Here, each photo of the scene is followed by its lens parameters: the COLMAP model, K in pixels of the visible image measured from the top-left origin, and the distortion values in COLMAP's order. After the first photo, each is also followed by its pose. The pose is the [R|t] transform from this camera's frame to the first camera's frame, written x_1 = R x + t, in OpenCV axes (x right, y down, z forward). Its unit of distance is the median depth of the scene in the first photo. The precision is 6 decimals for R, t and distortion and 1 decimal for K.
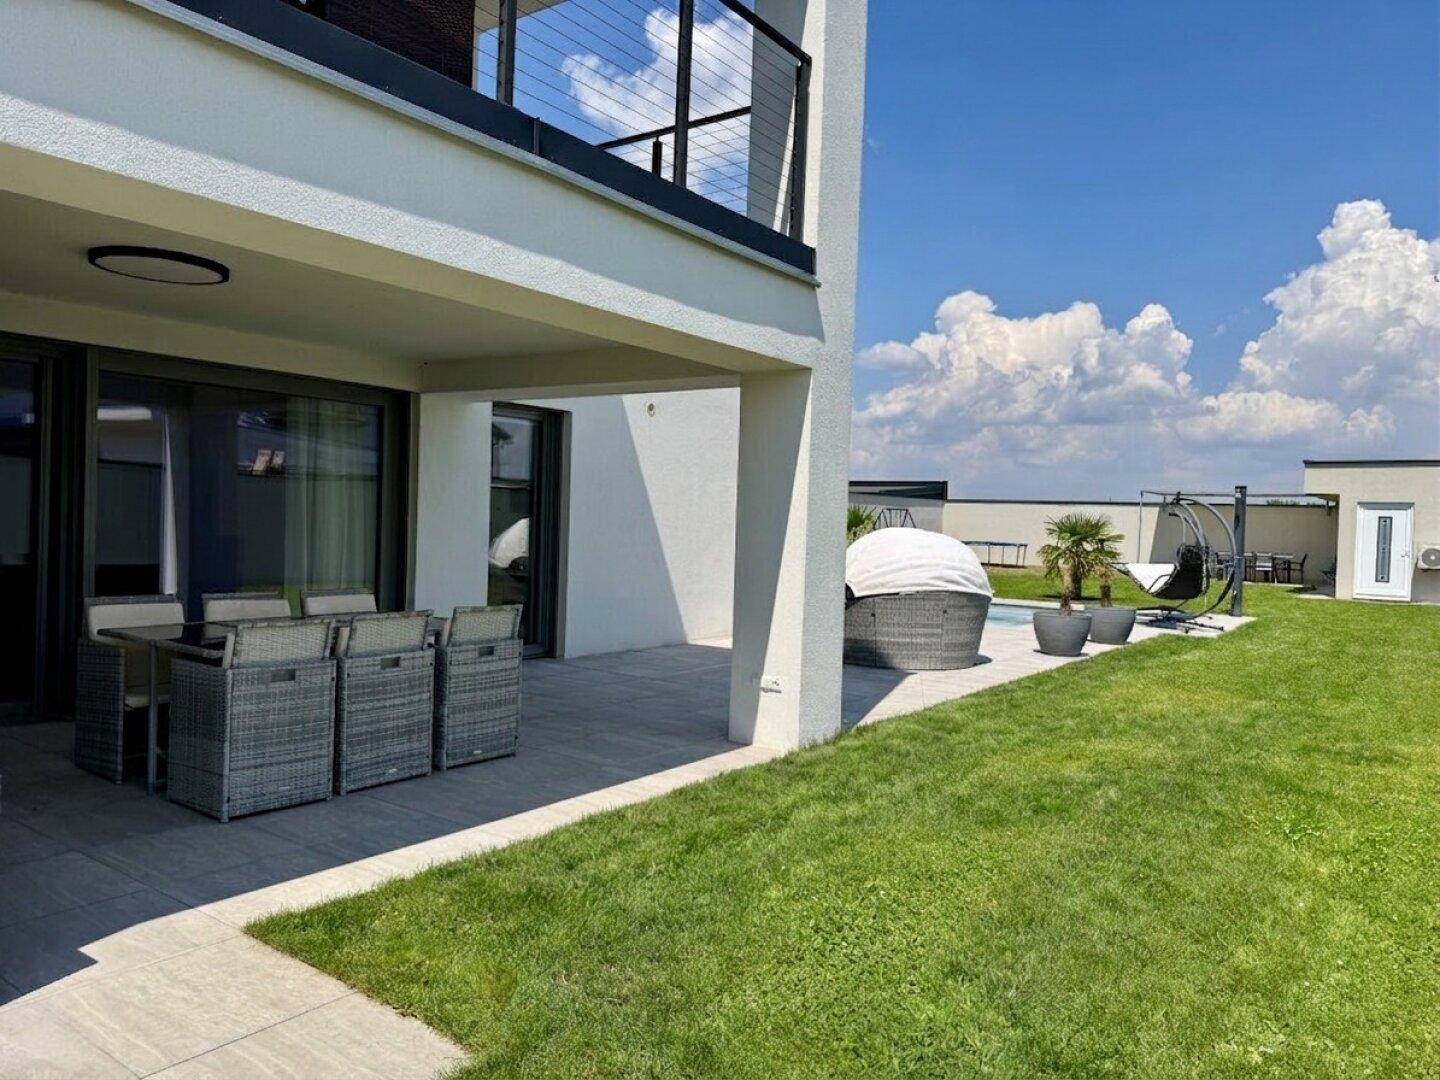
lens RADIAL K [[1008.0, 0, 720.0], [0, 1008.0, 540.0], [0, 0, 1]] dist [0.092543, -0.147458]
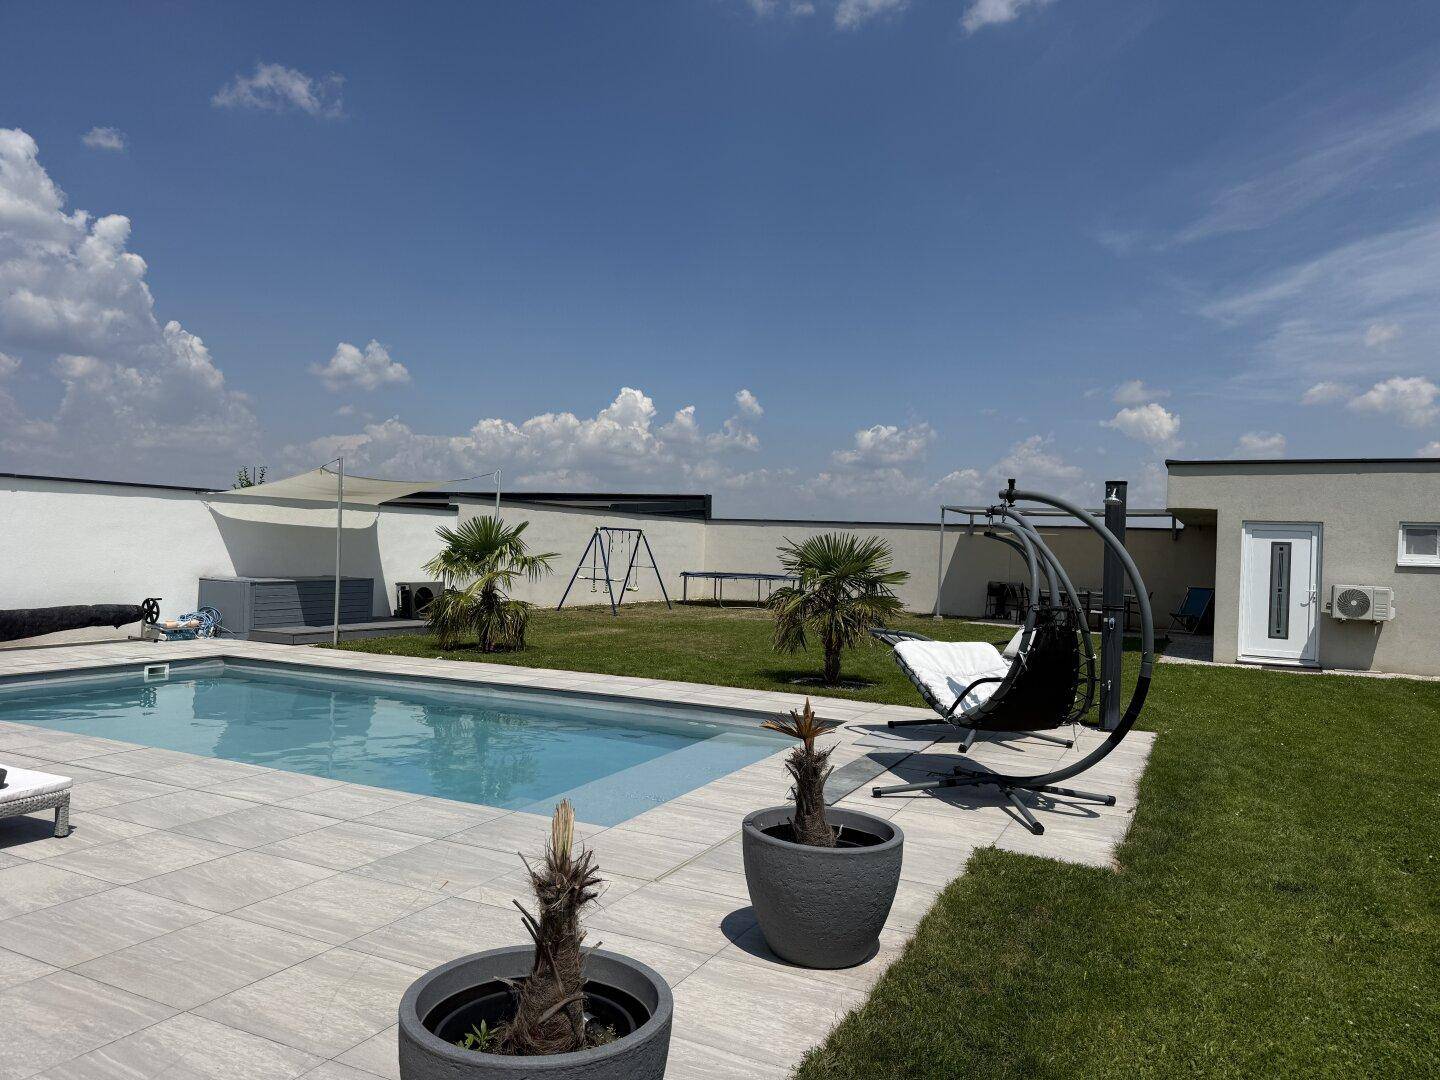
lens RADIAL K [[1008.0, 0, 720.0], [0, 1008.0, 540.0], [0, 0, 1]] dist [0.092543, -0.147458]
pose [[0.985715, 0.005157, 0.168341, 0.168807], [-0.001434, 0.999752, -0.022234, -0.008951], [-0.168414, 0.021675, 0.985478, 0.391496]]
